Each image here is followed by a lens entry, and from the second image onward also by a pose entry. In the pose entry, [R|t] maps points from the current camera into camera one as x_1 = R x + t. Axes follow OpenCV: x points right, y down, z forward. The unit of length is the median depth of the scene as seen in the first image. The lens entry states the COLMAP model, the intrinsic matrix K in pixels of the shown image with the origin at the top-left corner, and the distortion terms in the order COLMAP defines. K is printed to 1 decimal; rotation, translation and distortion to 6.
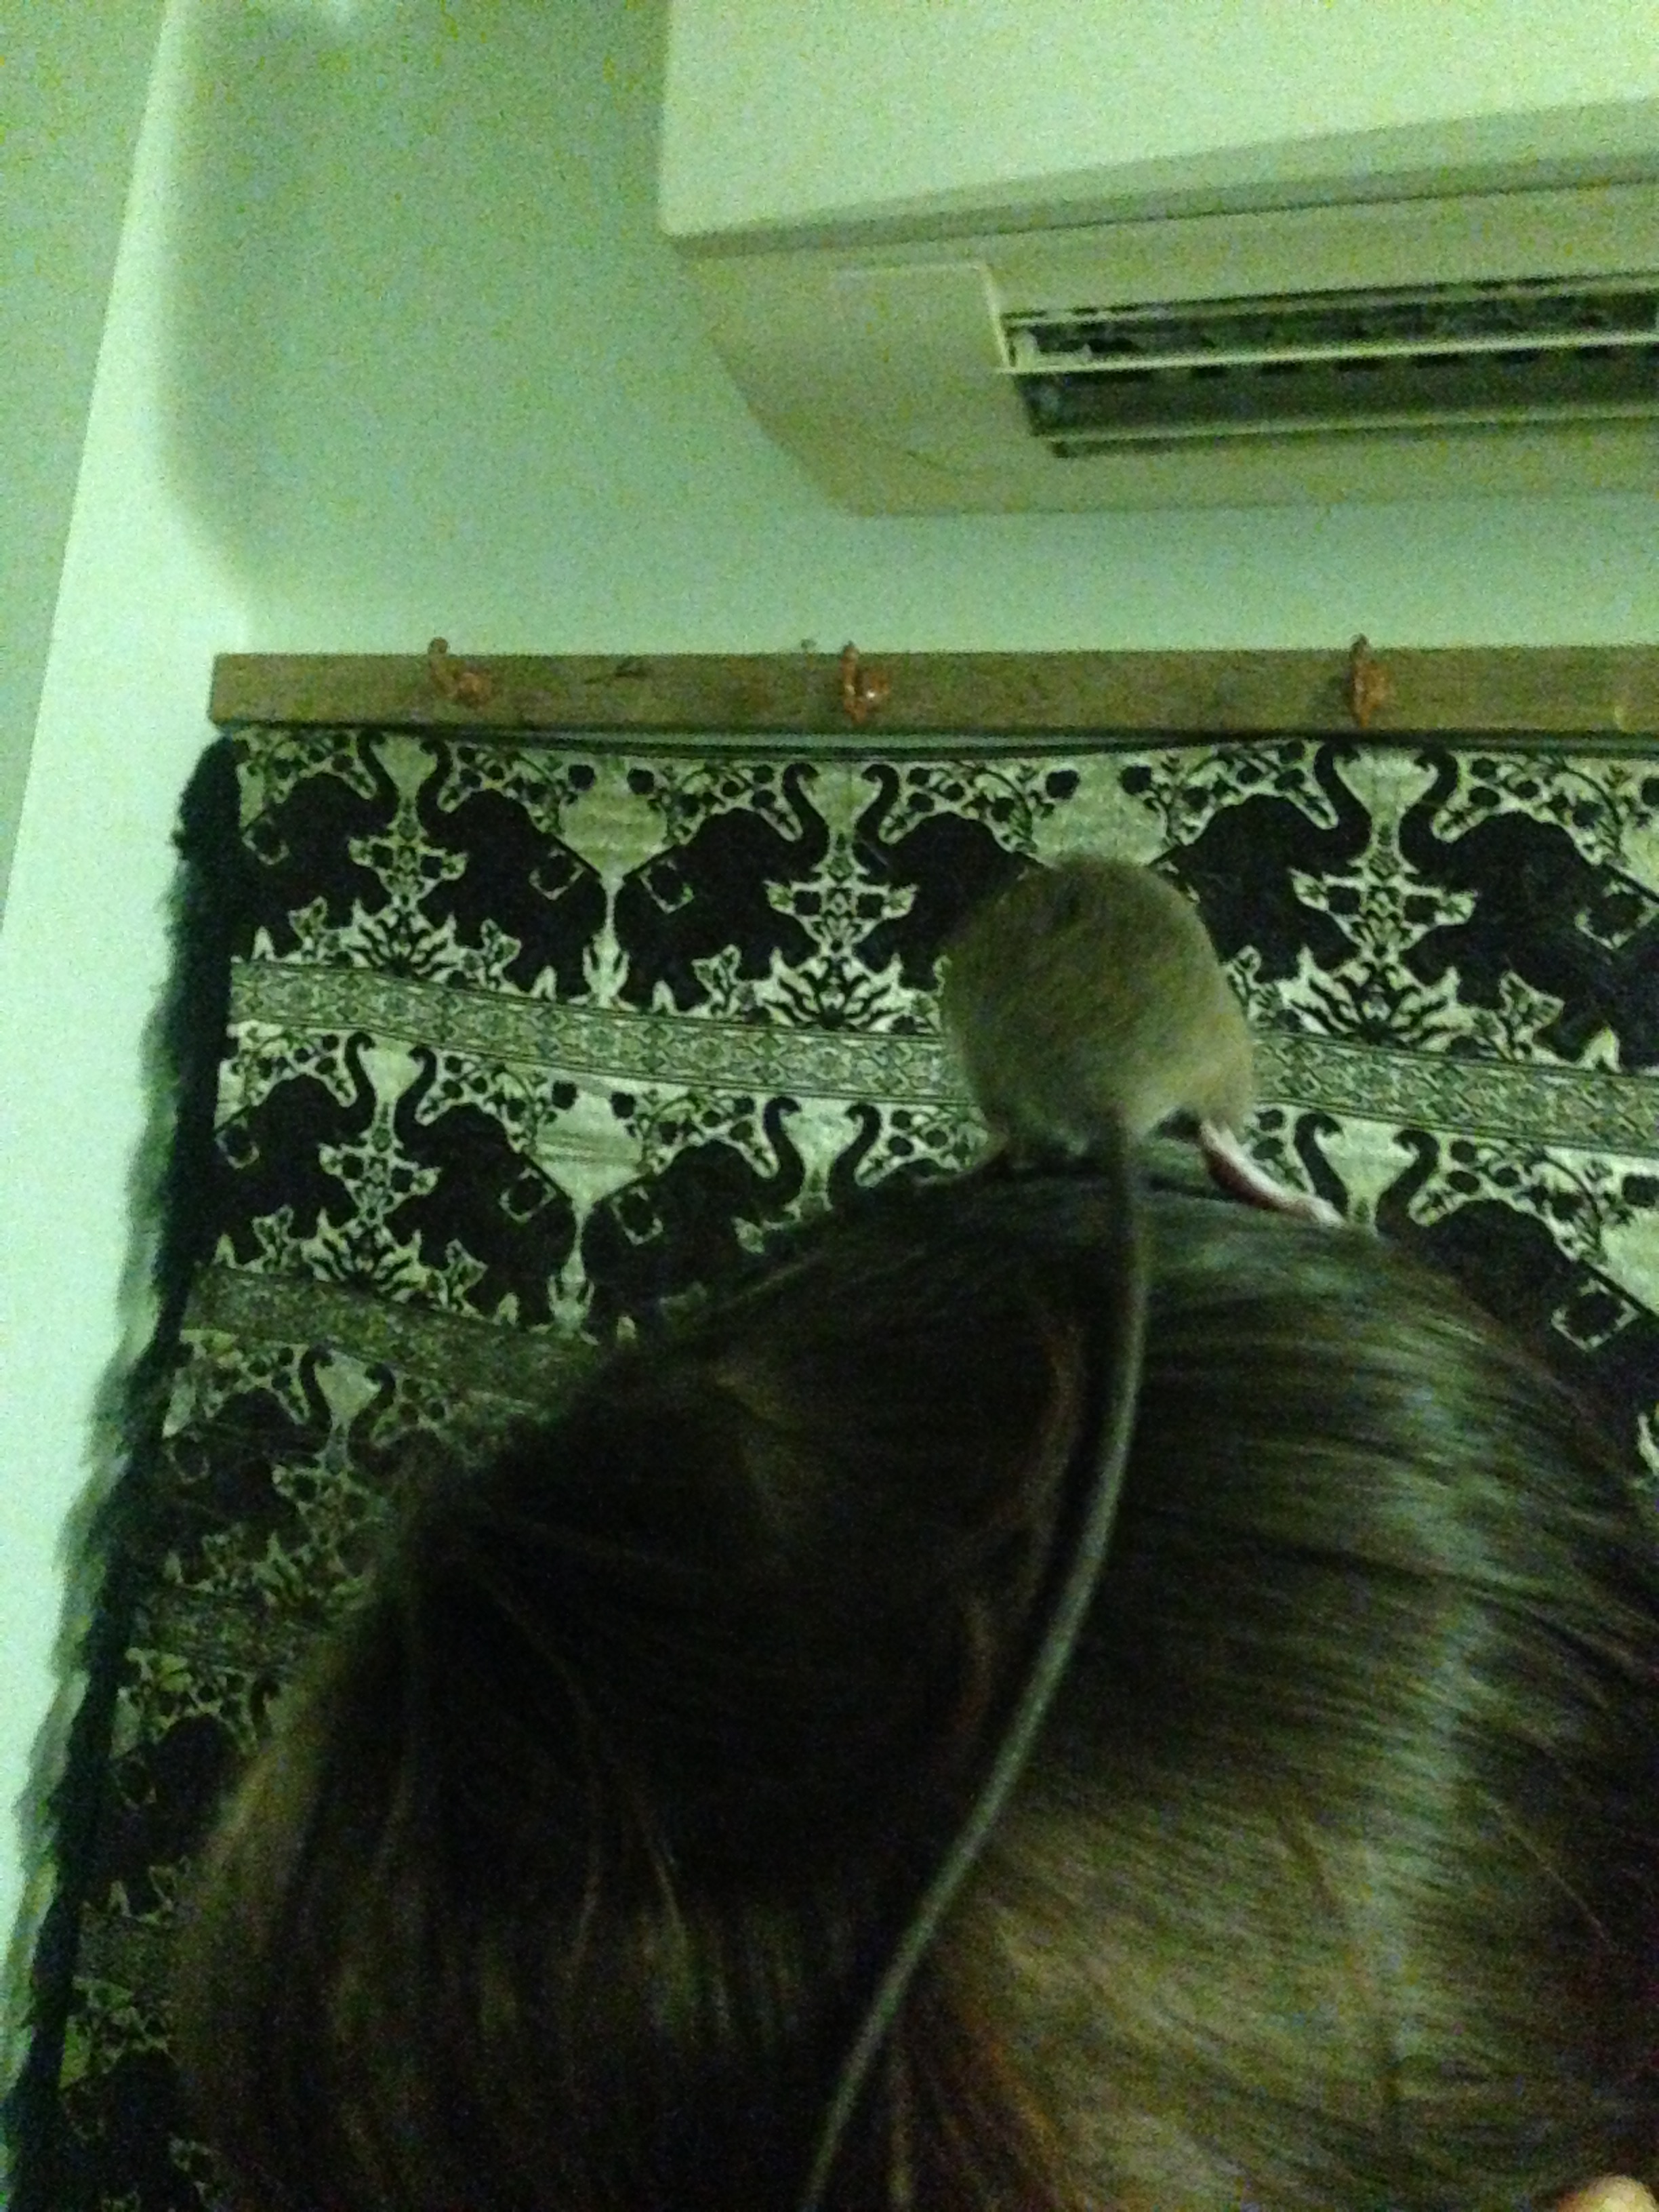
lens RADIAL K [[2041.2, 0, 829.5], [0, 2041.2, 1106.0], [0, 0, 1]] dist [0.000774, 0.216374]
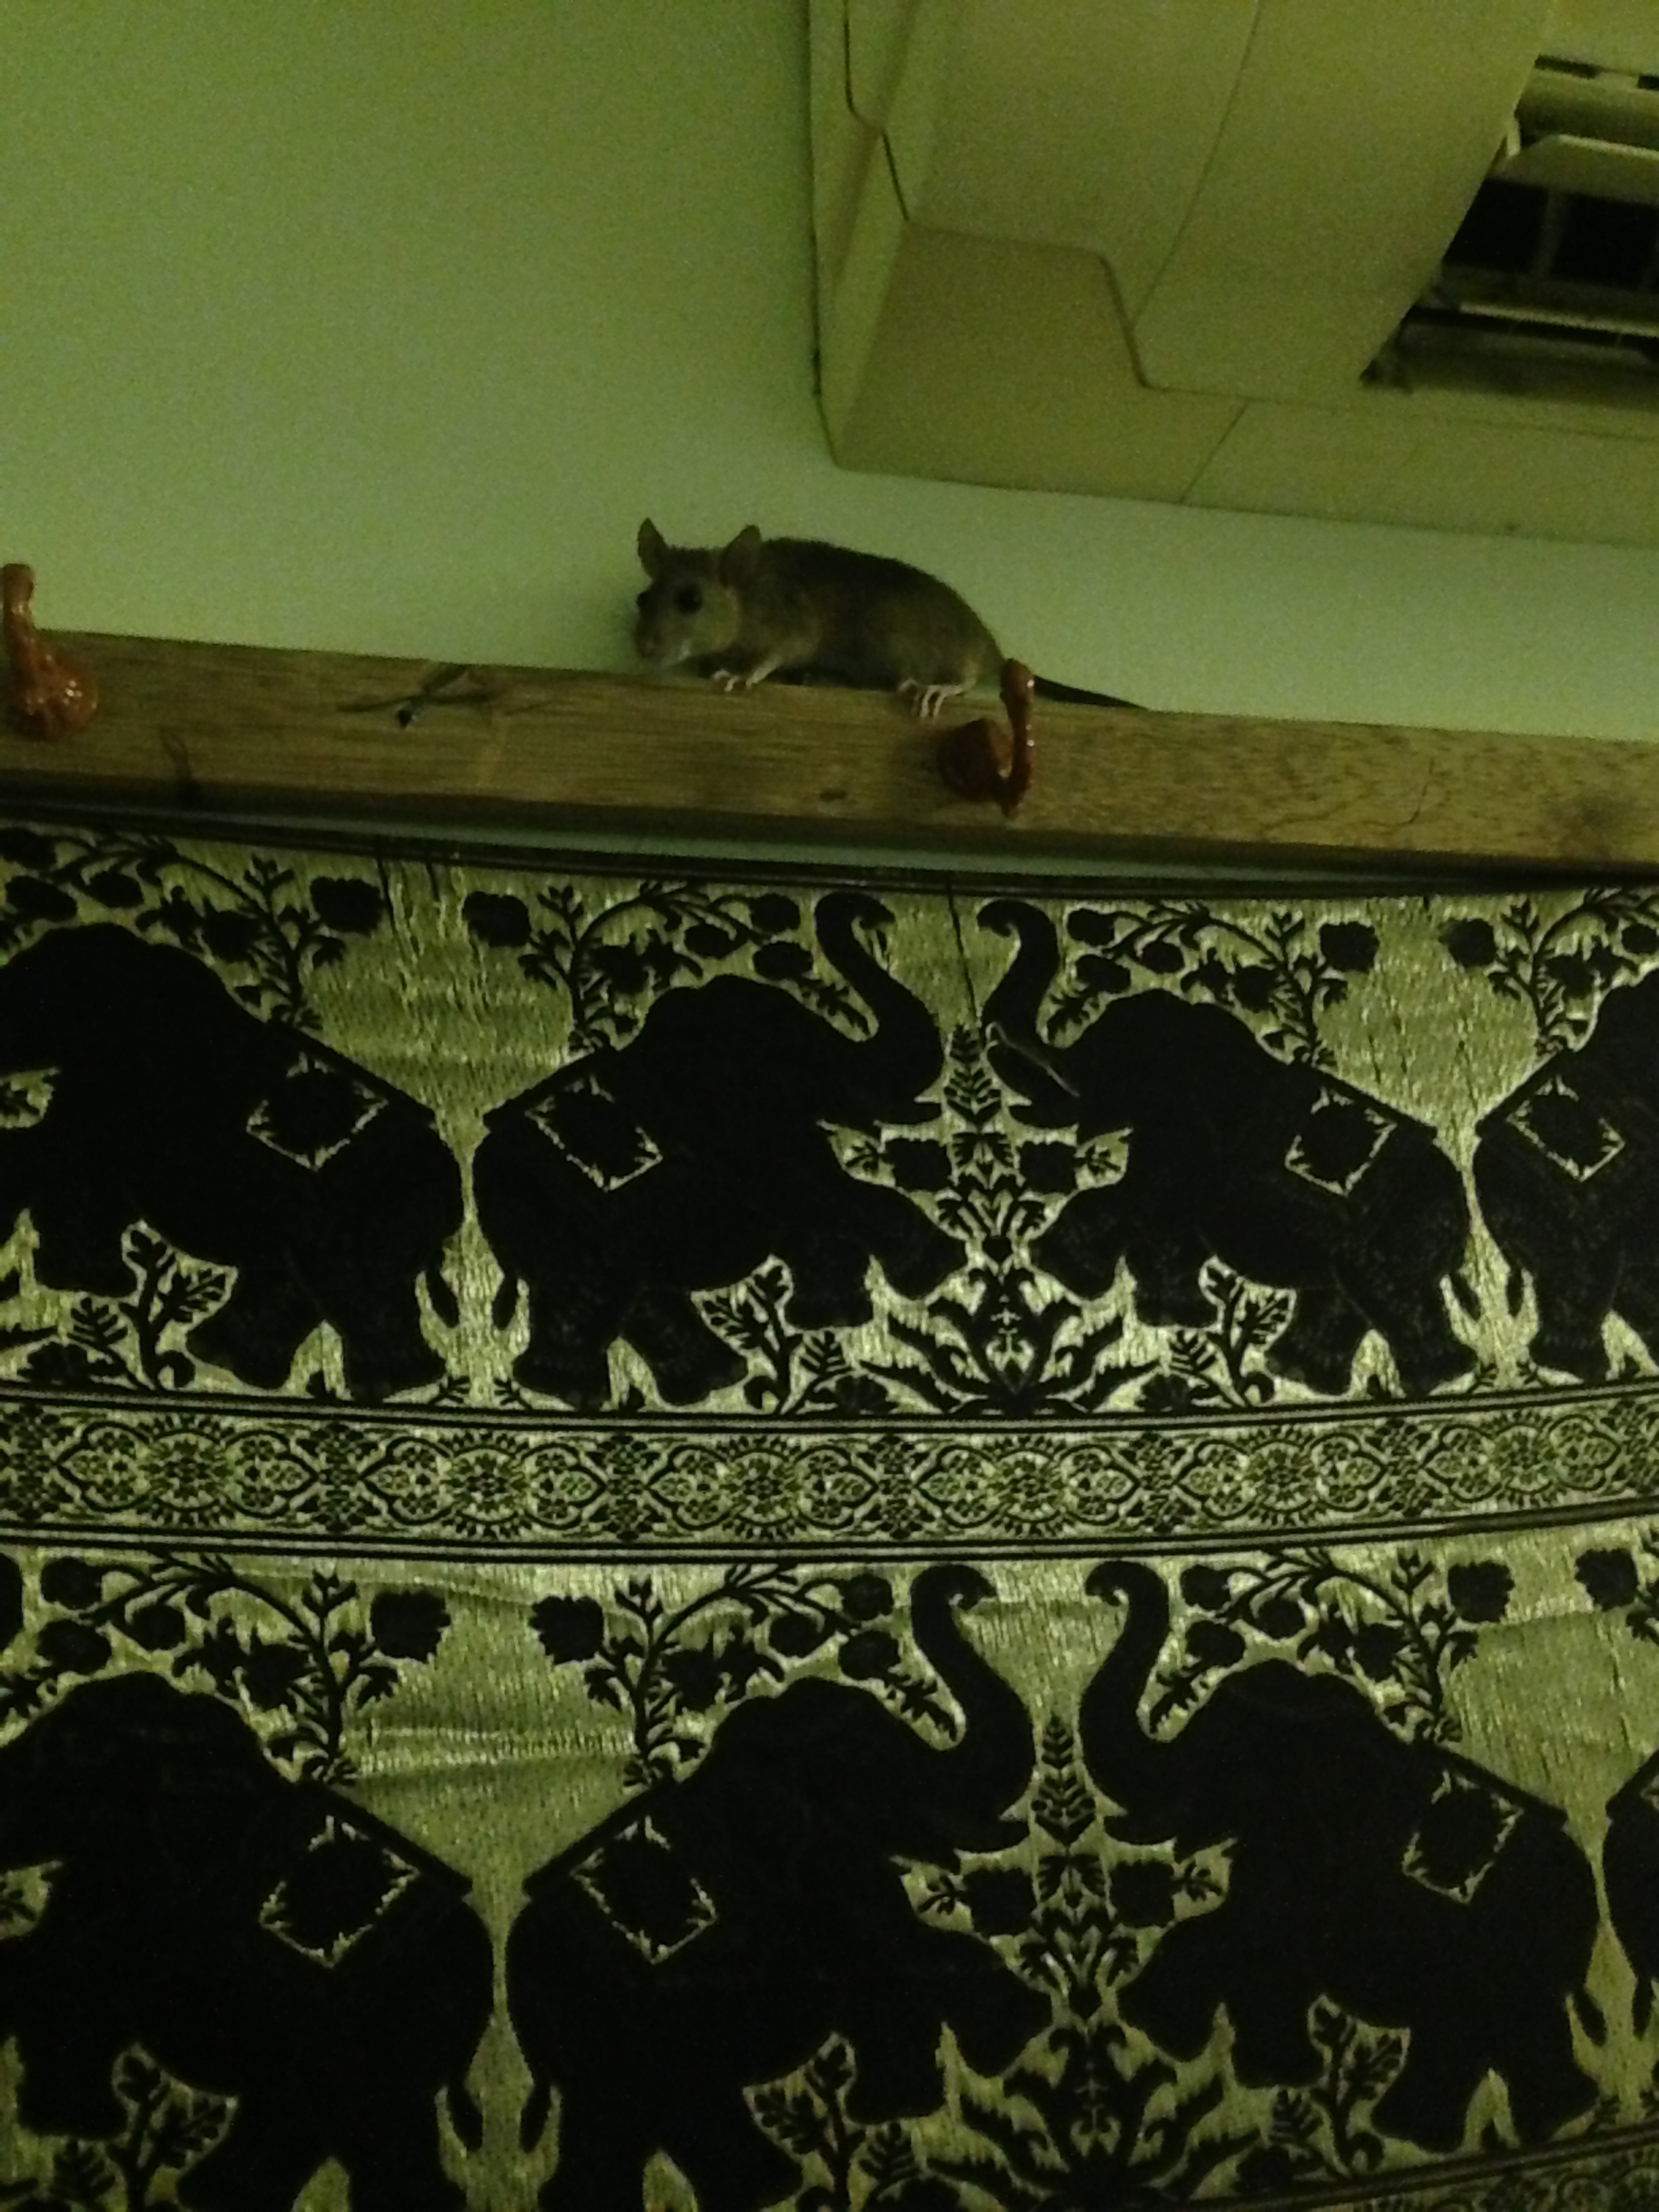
lens RADIAL K [[2041.2, 0, 829.5], [0, 2041.2, 1106.0], [0, 0, 1]] dist [0.000774, 0.216374]
pose [[0.808862, 0.009334, 0.587924, -0.310474], [0.086914, 0.986993, -0.135244, -0.046185], [-0.581539, 0.160493, 0.797530, 0.590933]]
